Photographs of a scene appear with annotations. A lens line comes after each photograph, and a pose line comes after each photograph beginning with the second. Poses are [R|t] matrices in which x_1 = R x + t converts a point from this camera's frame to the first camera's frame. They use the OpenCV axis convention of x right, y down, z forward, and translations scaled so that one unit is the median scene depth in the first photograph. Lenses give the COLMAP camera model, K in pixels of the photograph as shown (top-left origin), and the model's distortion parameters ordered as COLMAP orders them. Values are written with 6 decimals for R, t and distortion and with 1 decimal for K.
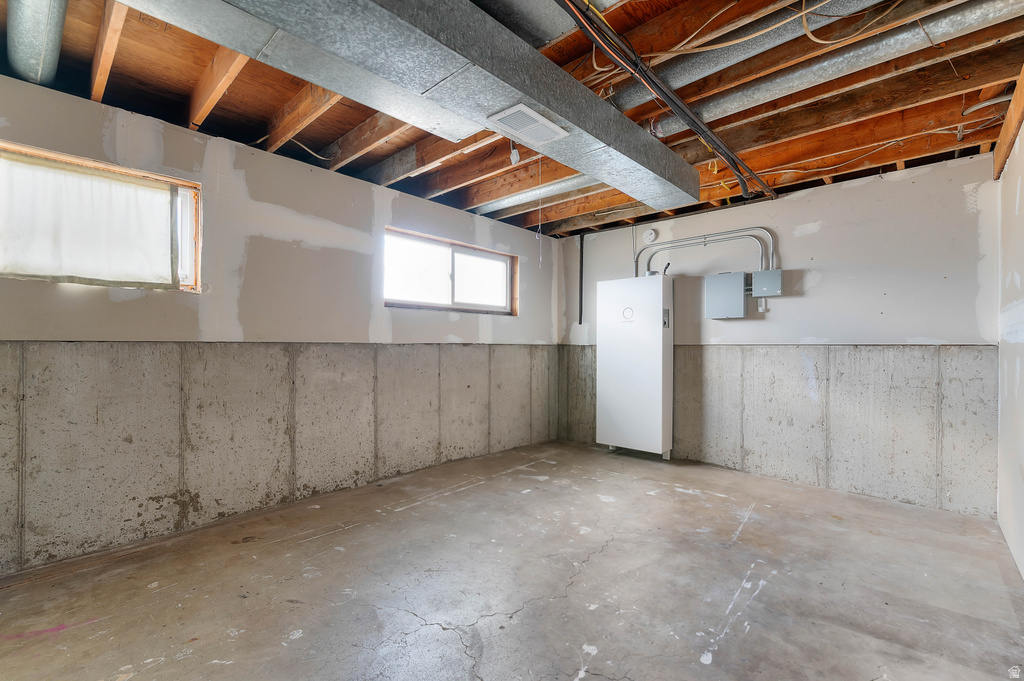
lens RADIAL K [[444.3, 0, 513.3], [0, 444.3, 345.9], [0, 0, 1]] dist [0.008352, 0.000143]
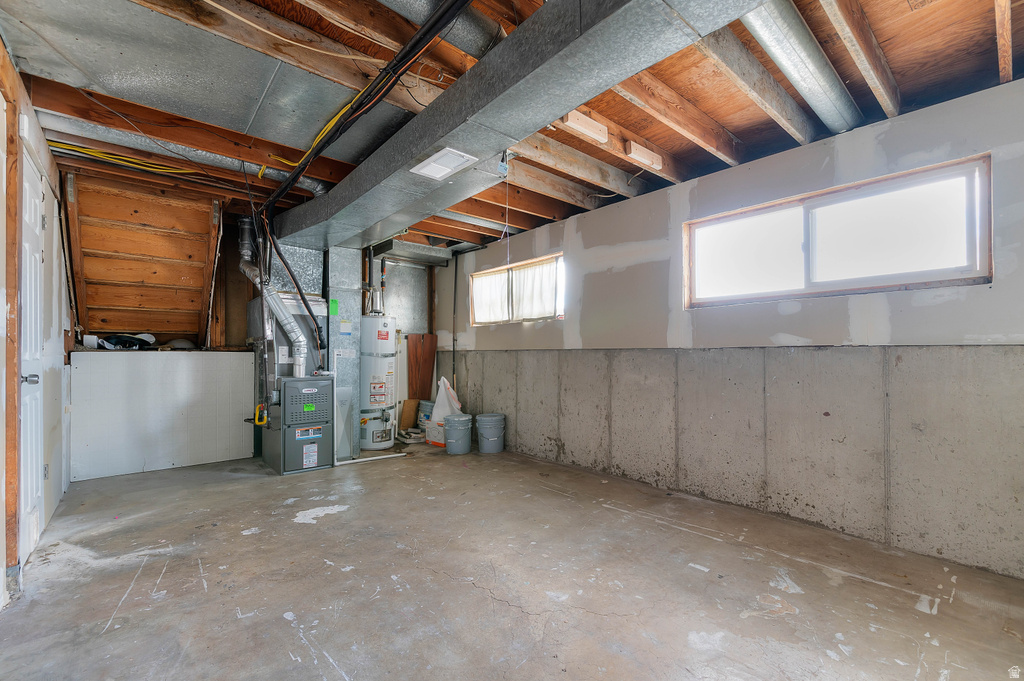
lens RADIAL K [[444.3, 0, 527.9], [0, 444.3, 351.1], [0, 0, 1]] dist [0.008352, 0.000143]
pose [[-0.093869, -0.007817, -0.995554, 0.709665], [0.003797, 0.999959, -0.008210, 0.007614], [0.995577, -0.004551, -0.093835, 0.797214]]
